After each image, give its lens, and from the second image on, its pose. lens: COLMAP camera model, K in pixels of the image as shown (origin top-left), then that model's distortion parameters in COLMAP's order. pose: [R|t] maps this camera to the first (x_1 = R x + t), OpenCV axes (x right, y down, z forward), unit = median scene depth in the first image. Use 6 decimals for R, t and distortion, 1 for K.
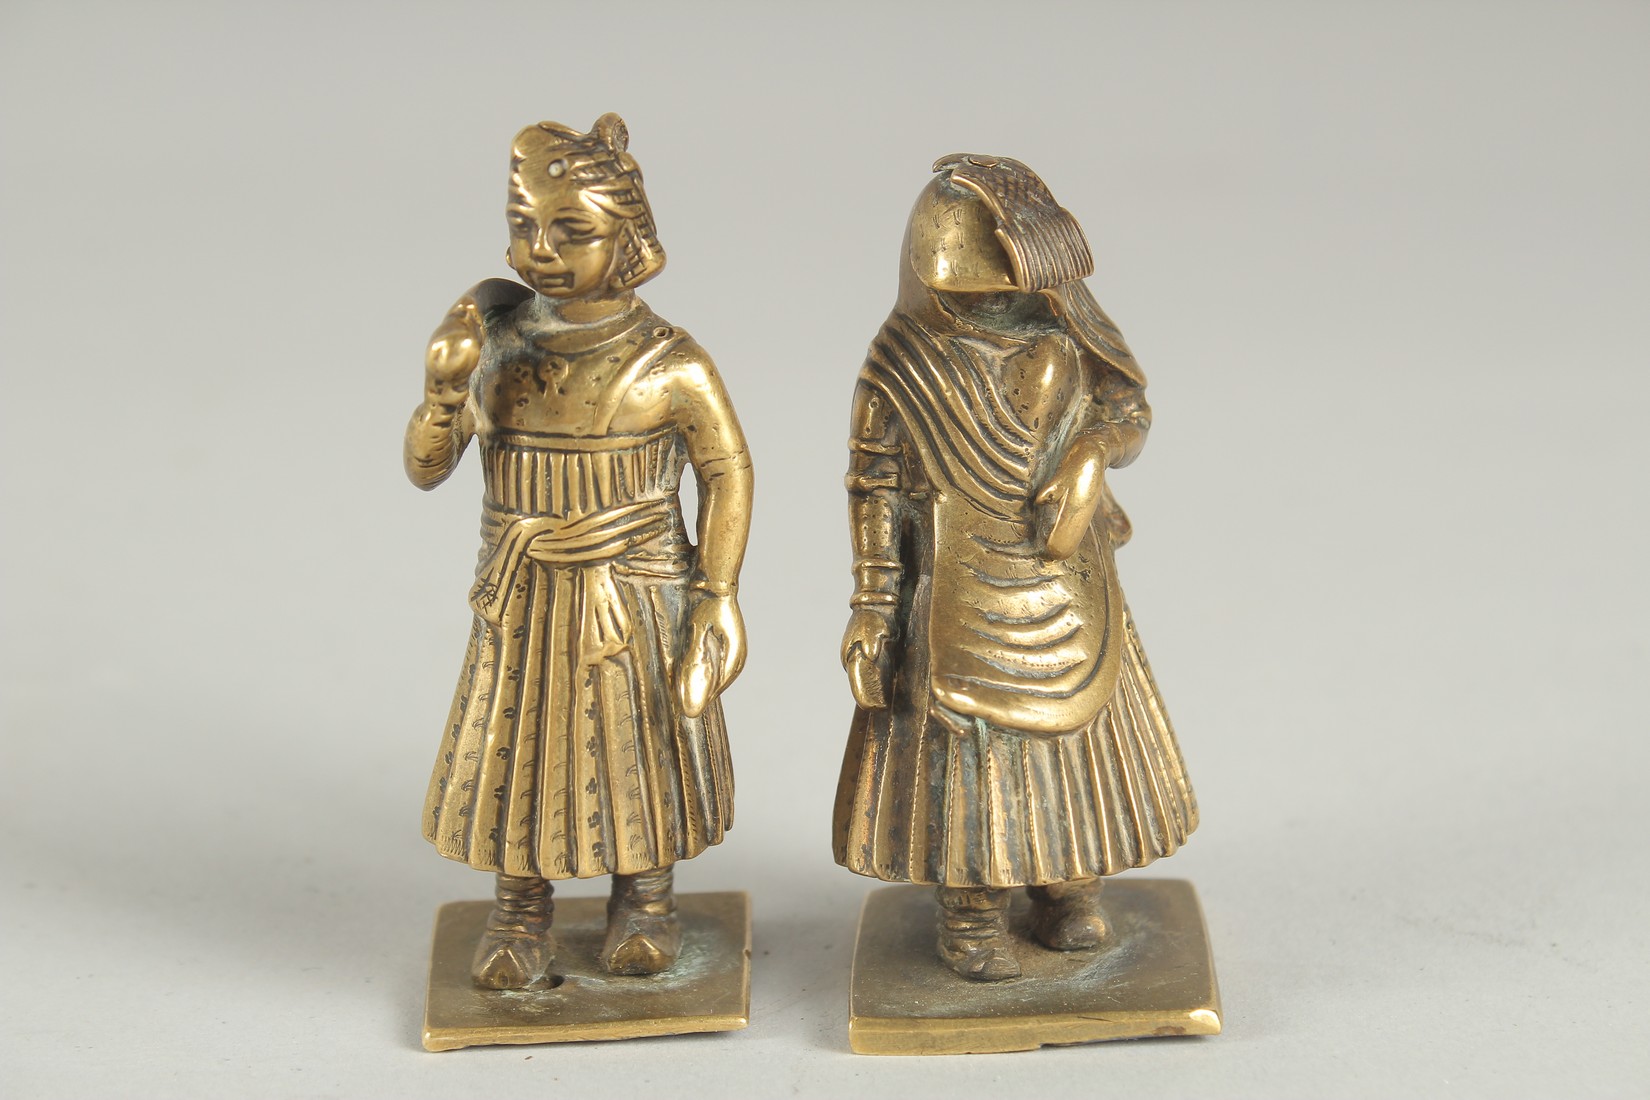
lens RADIAL K [[4203.8, 0, 825.0], [0, 4203.8, 550.0], [0, 0, 1]] dist [-0.043348, 11.953526]
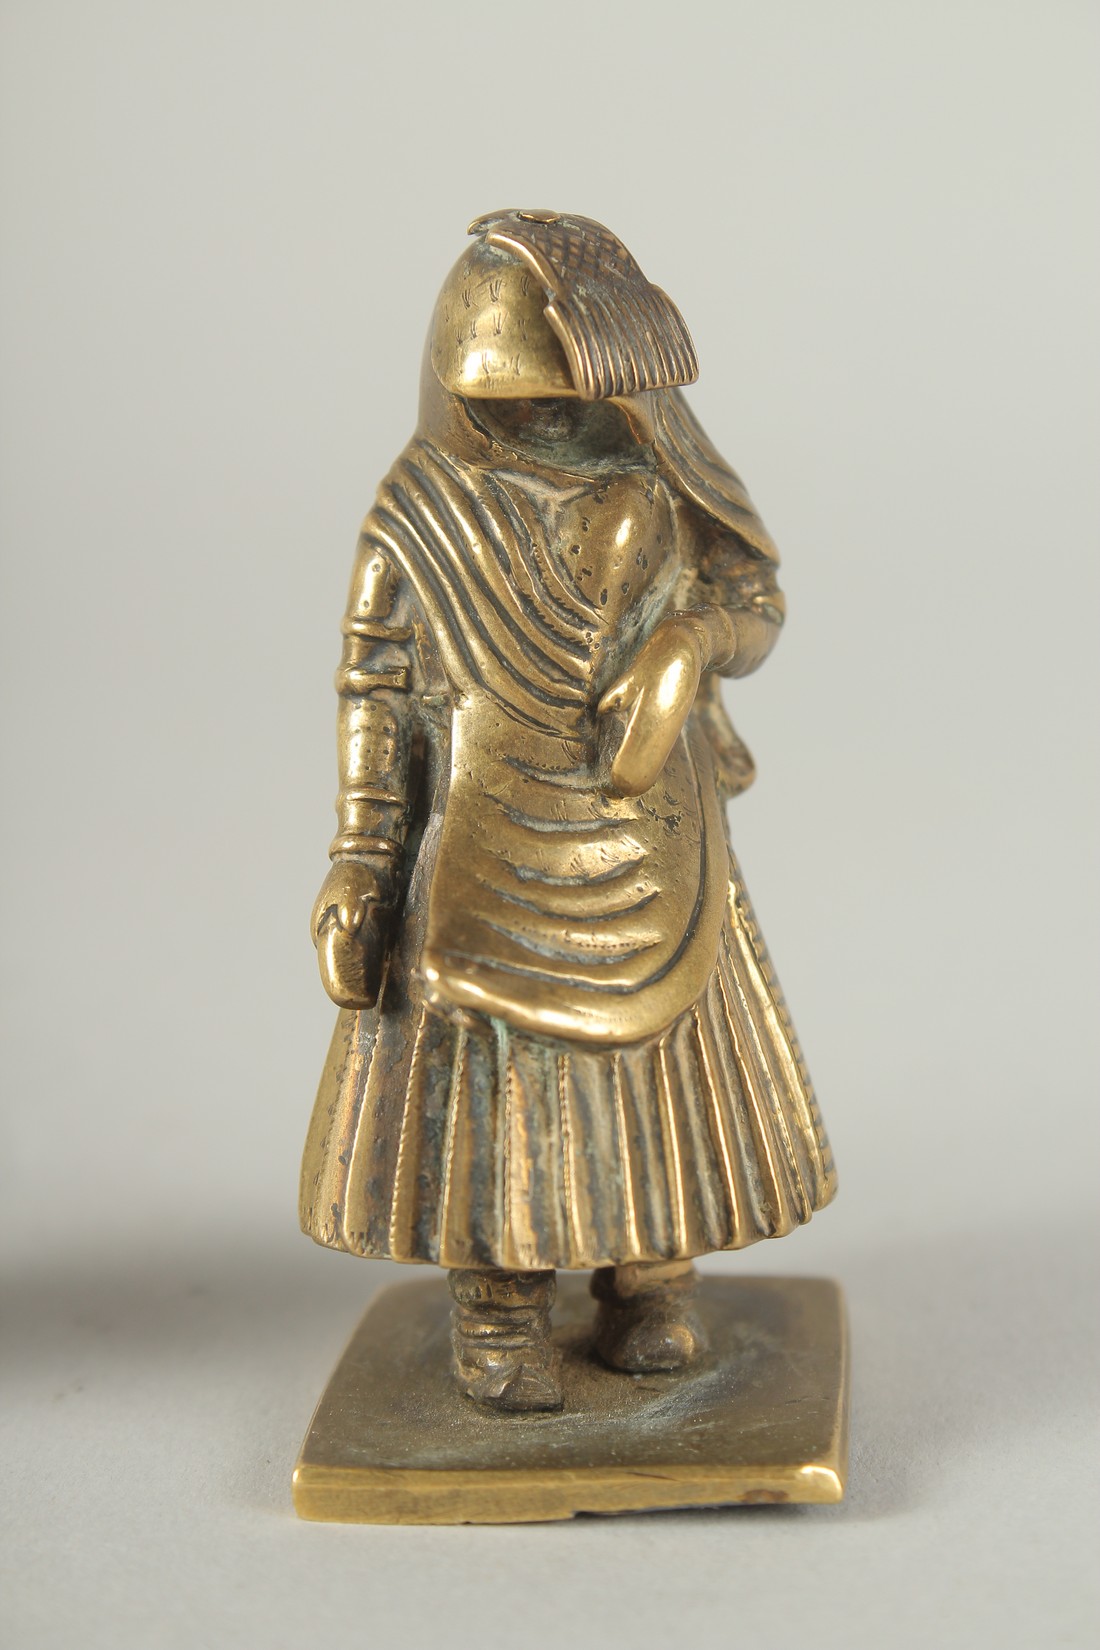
lens RADIAL K [[4203.8, 0, 550.4], [0, 4203.8, 786.7], [0, 0, 1]] dist [-0.043348, 11.953526]
pose [[0.998394, 0.031604, -0.047010, 0.075420], [-0.034150, 0.997936, -0.054382, 0.038818], [0.045195, 0.055900, 0.997413, 0.317159]]
